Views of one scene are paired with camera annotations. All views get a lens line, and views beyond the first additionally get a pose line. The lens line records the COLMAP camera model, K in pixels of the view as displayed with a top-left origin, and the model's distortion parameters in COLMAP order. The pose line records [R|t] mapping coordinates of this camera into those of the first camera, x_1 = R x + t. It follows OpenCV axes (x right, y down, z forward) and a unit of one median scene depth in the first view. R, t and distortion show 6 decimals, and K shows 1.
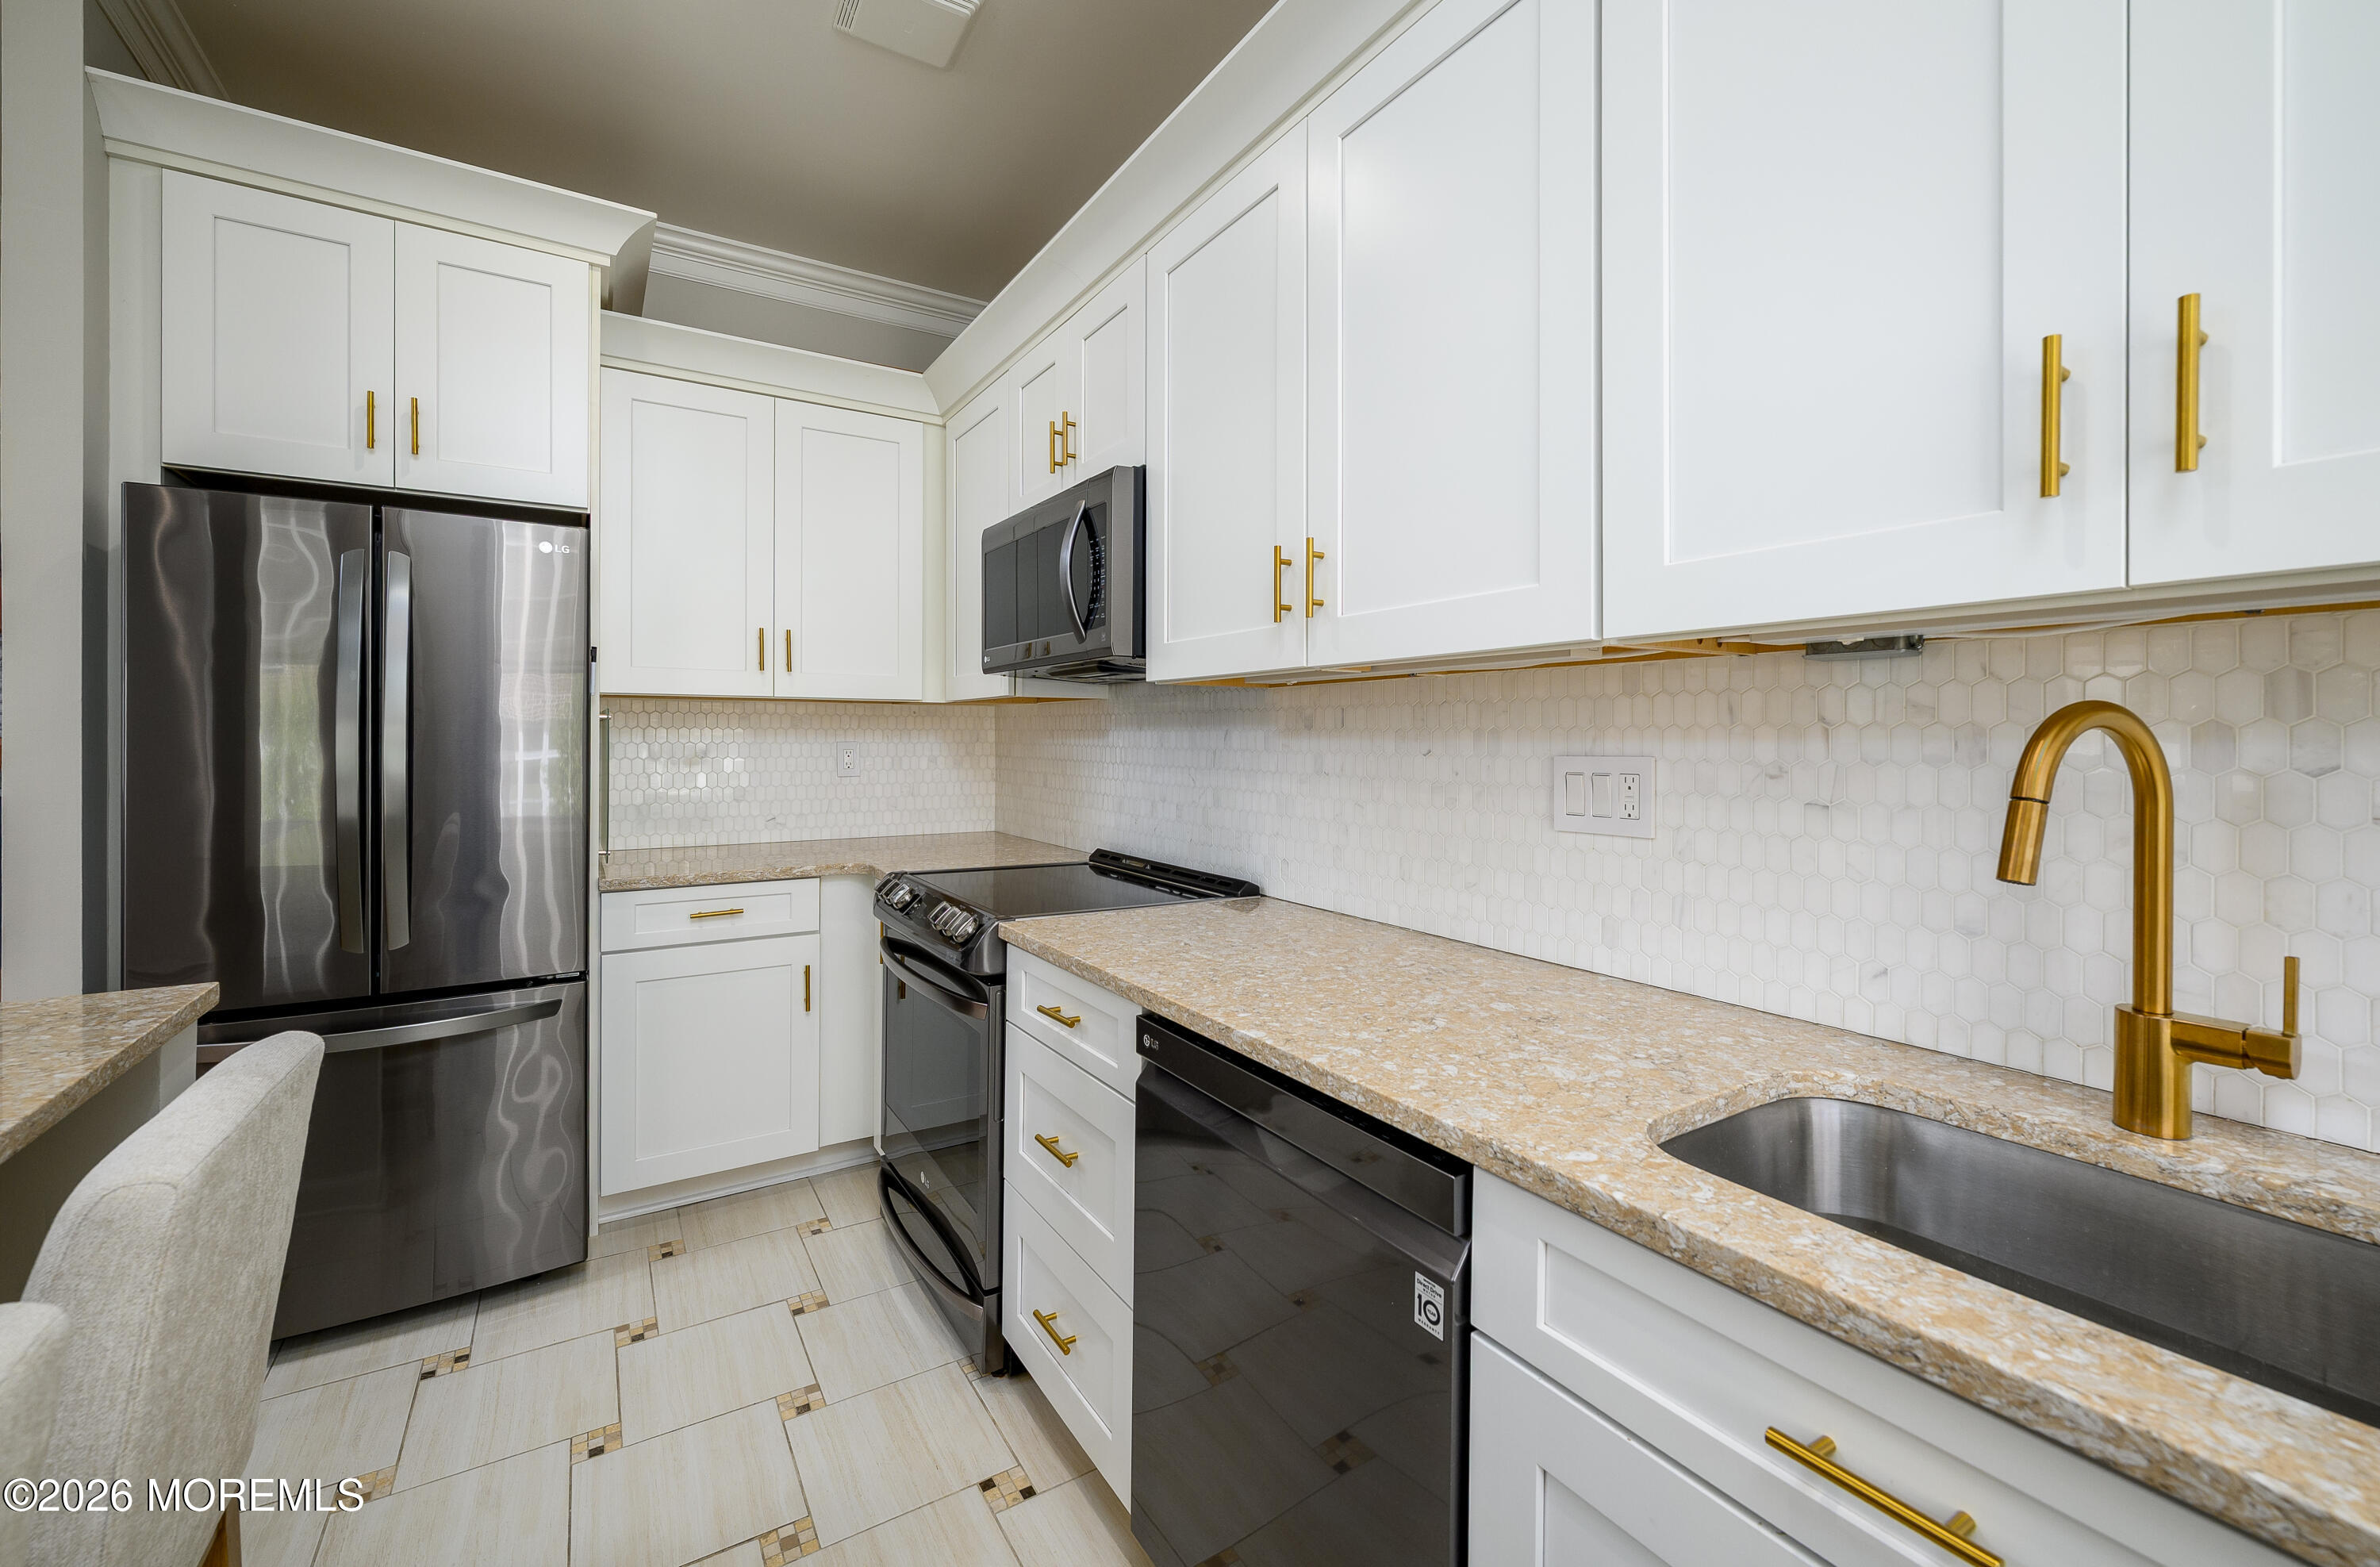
lens RADIAL K [[958.4, 0, 1188.7], [0, 958.4, 738.0], [0, 0, 1]] dist [-0.000049, 0.000020]
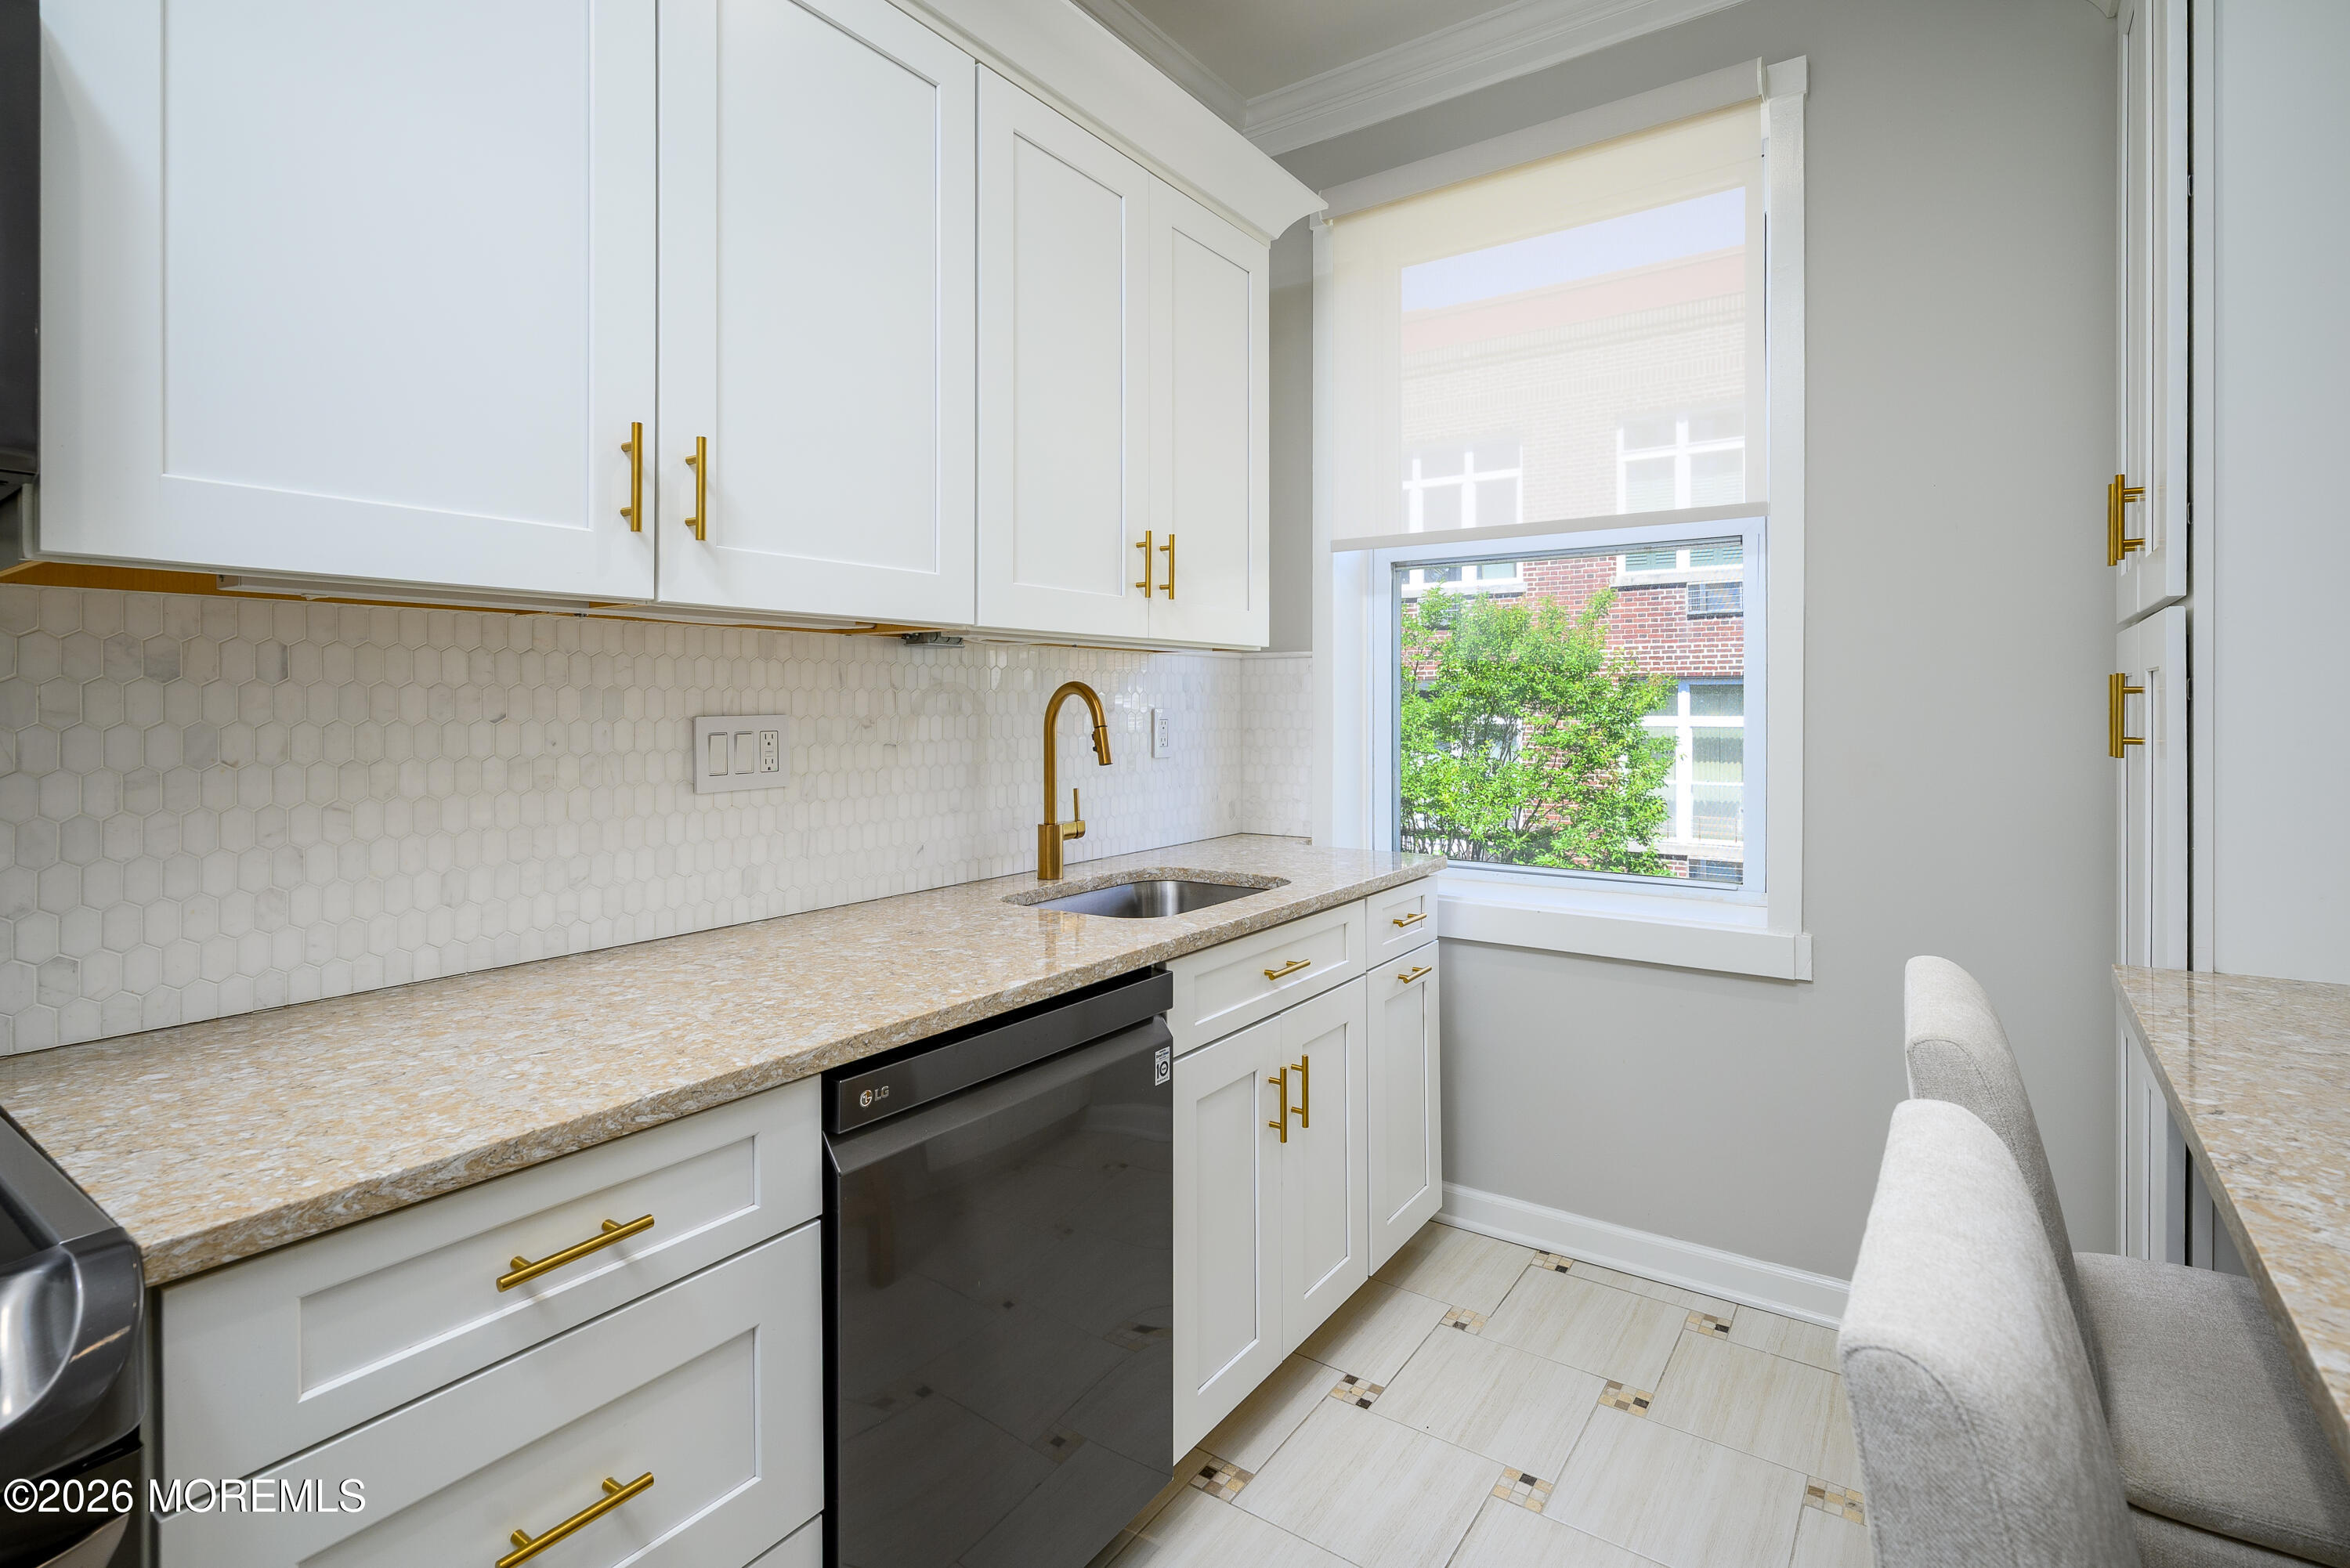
lens RADIAL K [[1111.3, 0, 1176.8], [0, 1111.3, 703.5], [0, 0, 1]] dist [0.000288, -0.000041]
pose [[-0.377918, -0.002022, 0.925837, -0.956453], [0.000552, 0.999997, 0.002409, 0.003390], [-0.925839, 0.001422, -0.377916, 1.119558]]
